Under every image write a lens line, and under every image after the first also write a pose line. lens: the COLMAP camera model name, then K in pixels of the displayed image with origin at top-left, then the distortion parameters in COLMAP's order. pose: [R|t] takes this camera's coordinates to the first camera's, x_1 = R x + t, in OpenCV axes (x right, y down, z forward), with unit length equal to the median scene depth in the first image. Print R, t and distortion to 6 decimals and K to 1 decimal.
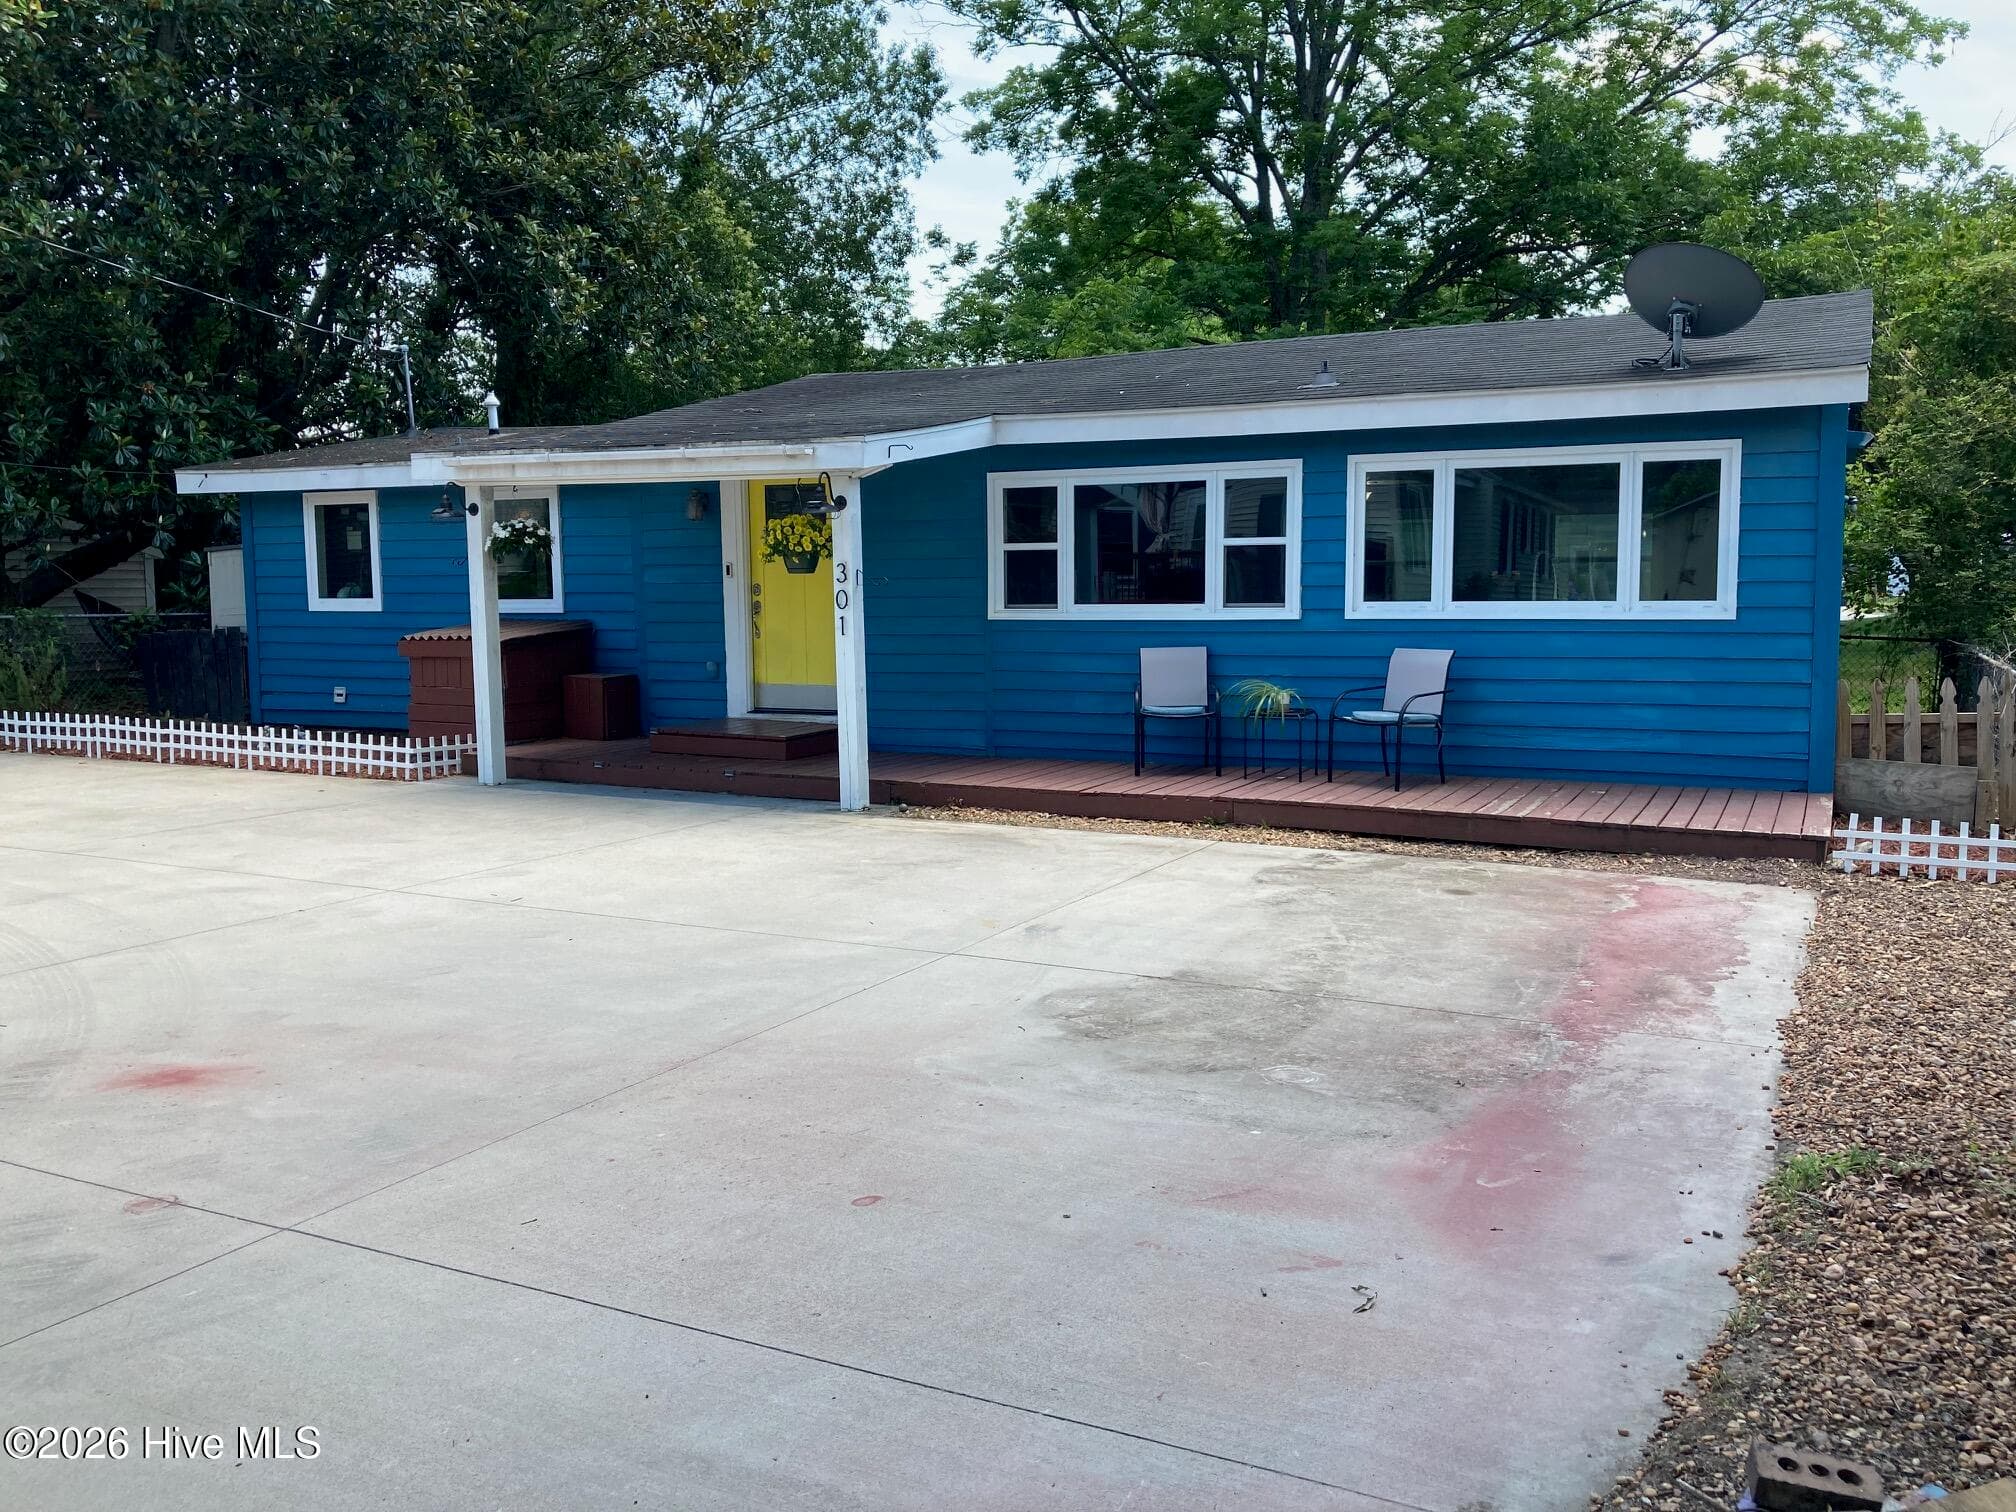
lens RADIAL K [[1616.3, 0, 1008.0], [0, 1616.3, 756.0], [0, 0, 1]] dist [0.100650, 0.001873]
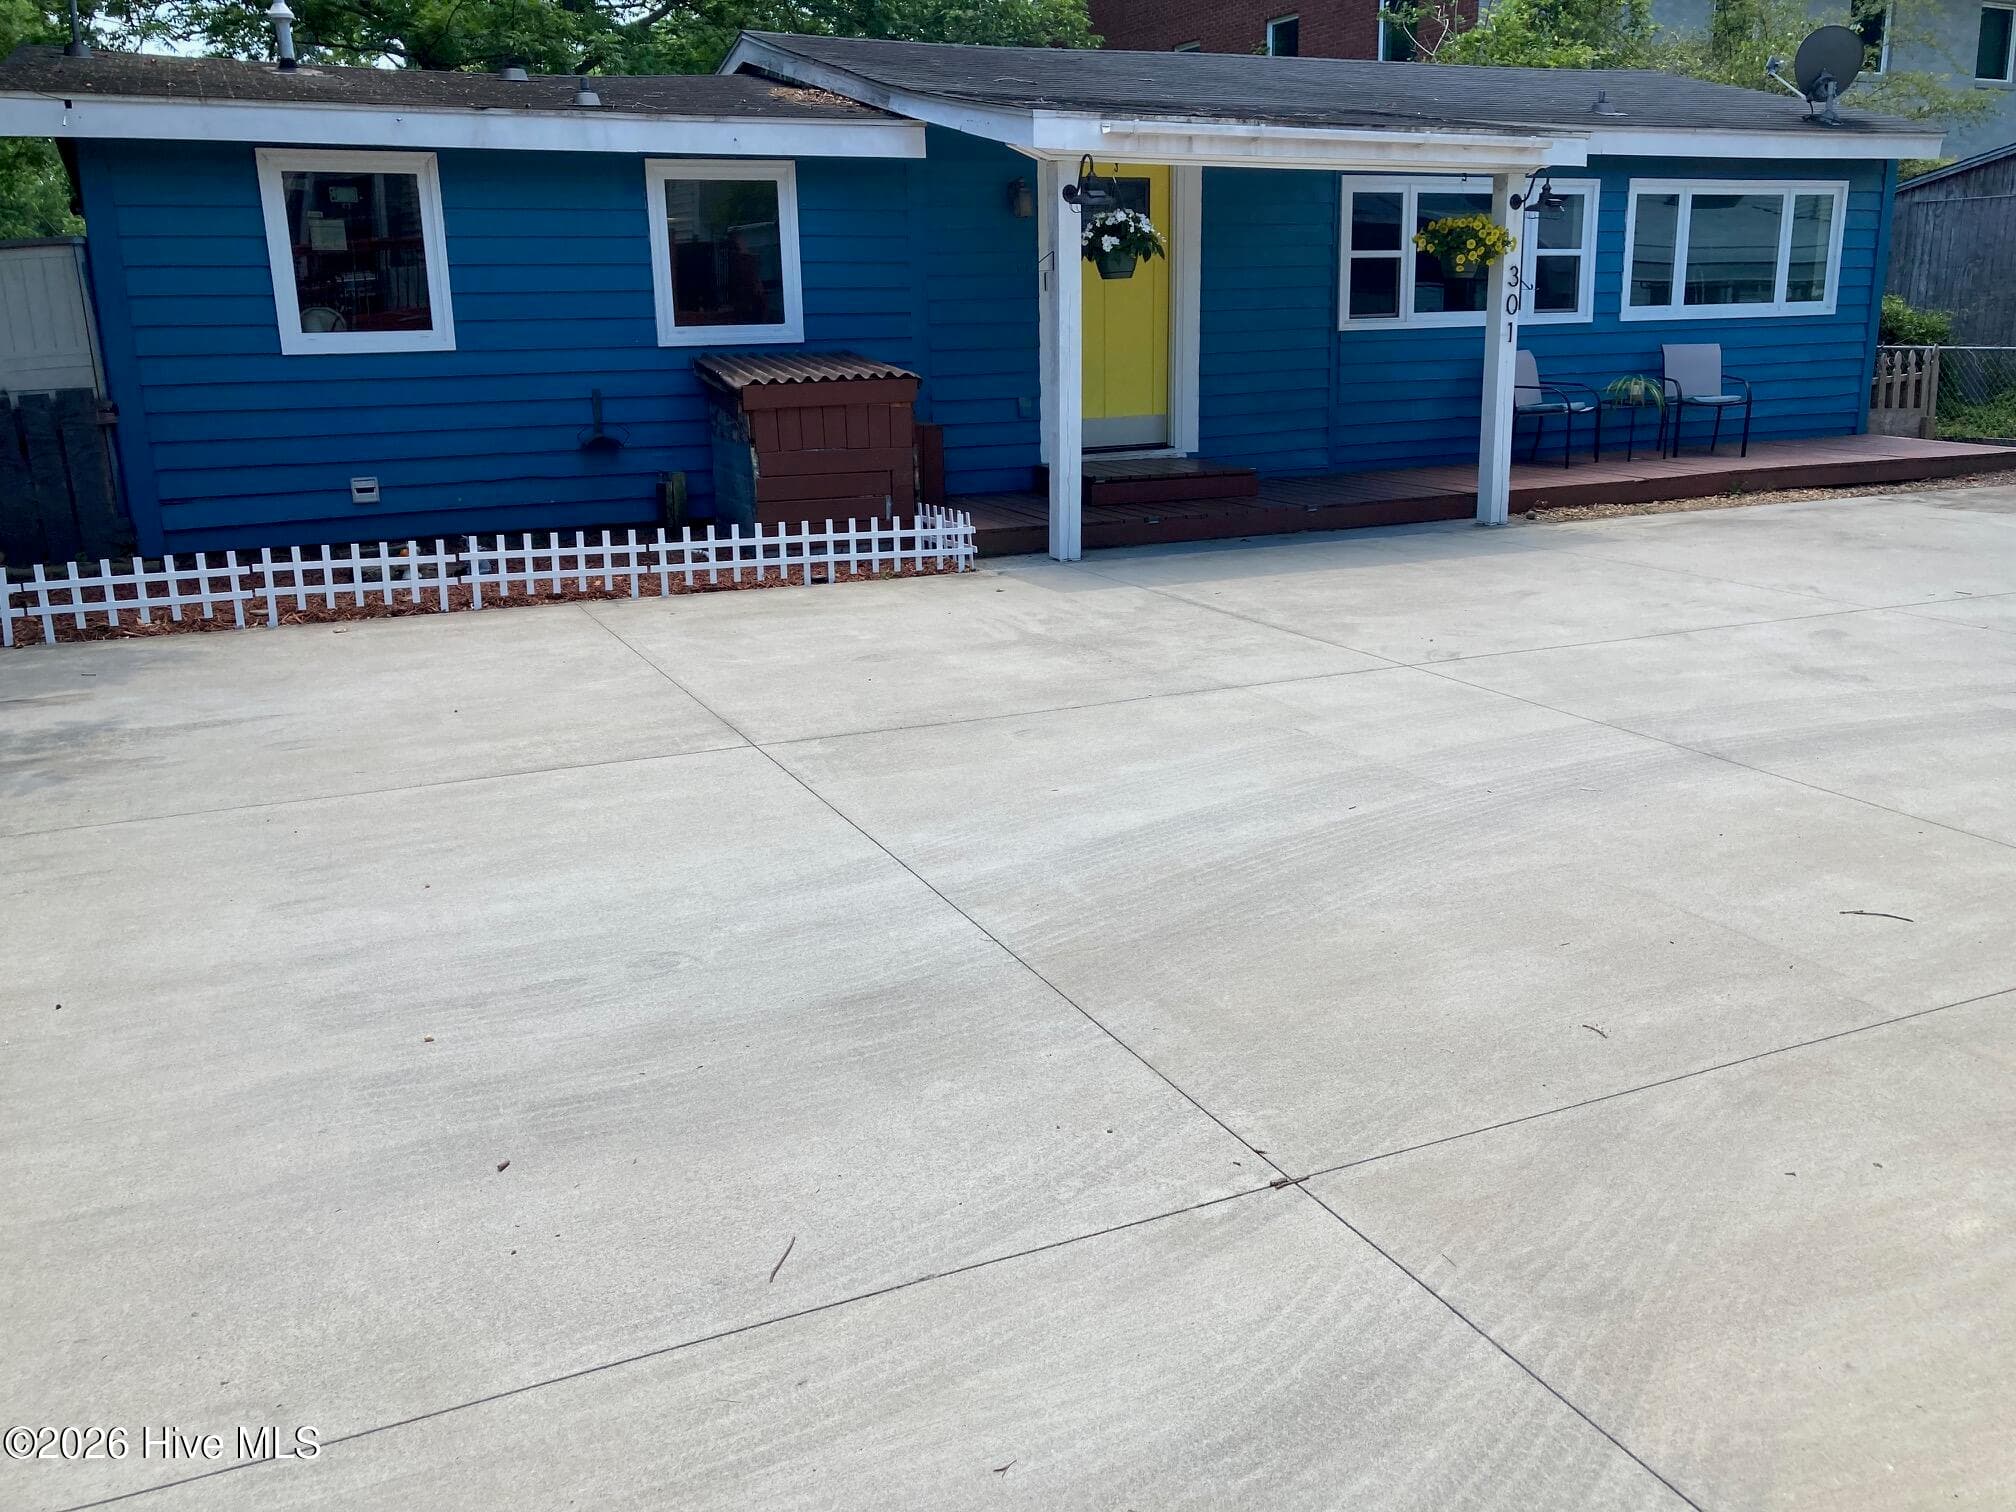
lens RADIAL K [[1634.2, 0, 1008.0], [0, 1634.2, 756.0], [0, 0, 1]] dist [0.012635, 0.008738]
pose [[0.626988, -0.213280, 0.749265, -0.941218], [0.095032, 0.975550, 0.198169, -0.048902], [-0.773211, -0.053045, 0.631927, 0.516559]]
